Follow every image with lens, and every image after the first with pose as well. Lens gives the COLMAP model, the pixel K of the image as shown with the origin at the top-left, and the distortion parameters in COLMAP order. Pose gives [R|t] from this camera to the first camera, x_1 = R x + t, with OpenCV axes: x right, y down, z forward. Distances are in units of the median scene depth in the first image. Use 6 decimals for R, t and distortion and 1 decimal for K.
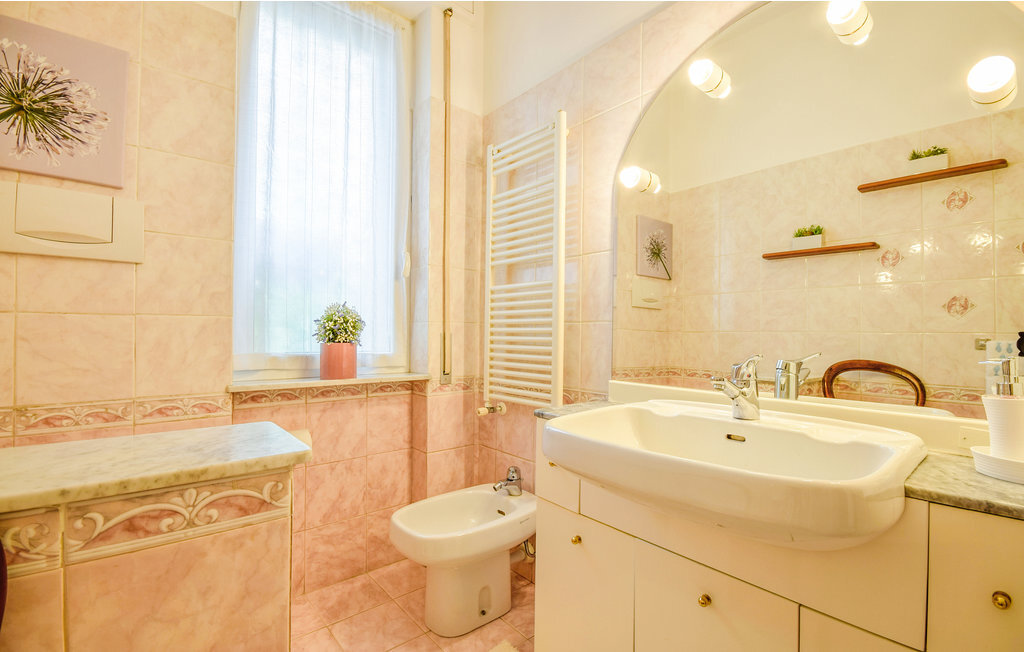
lens RADIAL K [[448.3, 0, 507.3], [0, 448.3, 330.7], [0, 0, 1]] dist [0.000763, -0.011774]
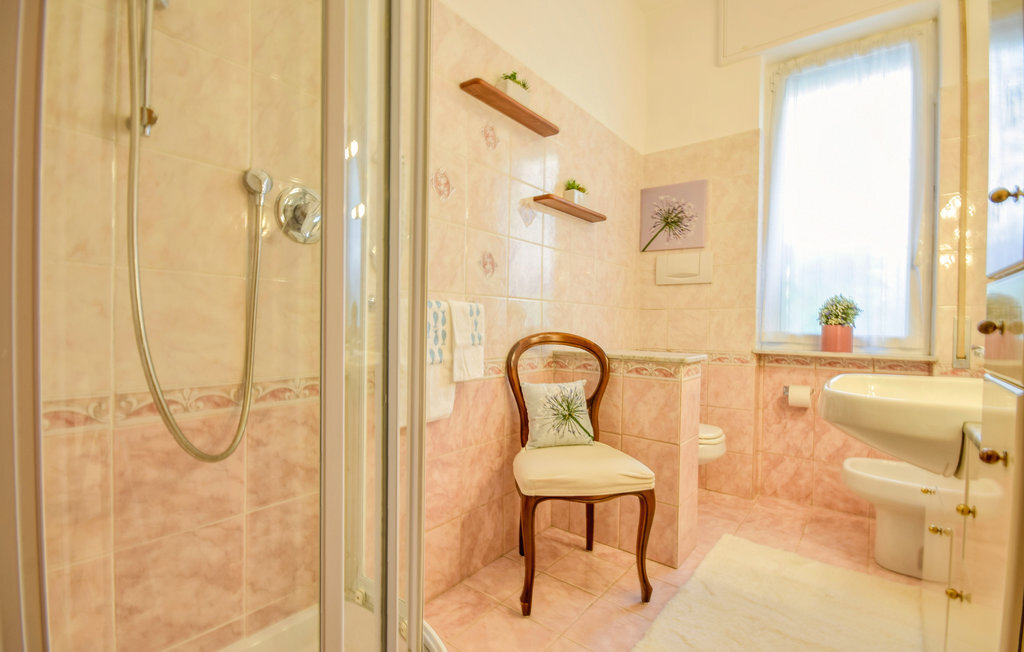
lens RADIAL K [[448.3, 0, 507.3], [0, 448.3, 330.7], [0, 0, 1]] dist [0.000763, -0.011774]
pose [[0.169494, 0.010693, -0.985473, 0.903340], [-0.006571, 0.999931, 0.009719, 0.043468], [0.985509, 0.004828, 0.169552, -0.210707]]
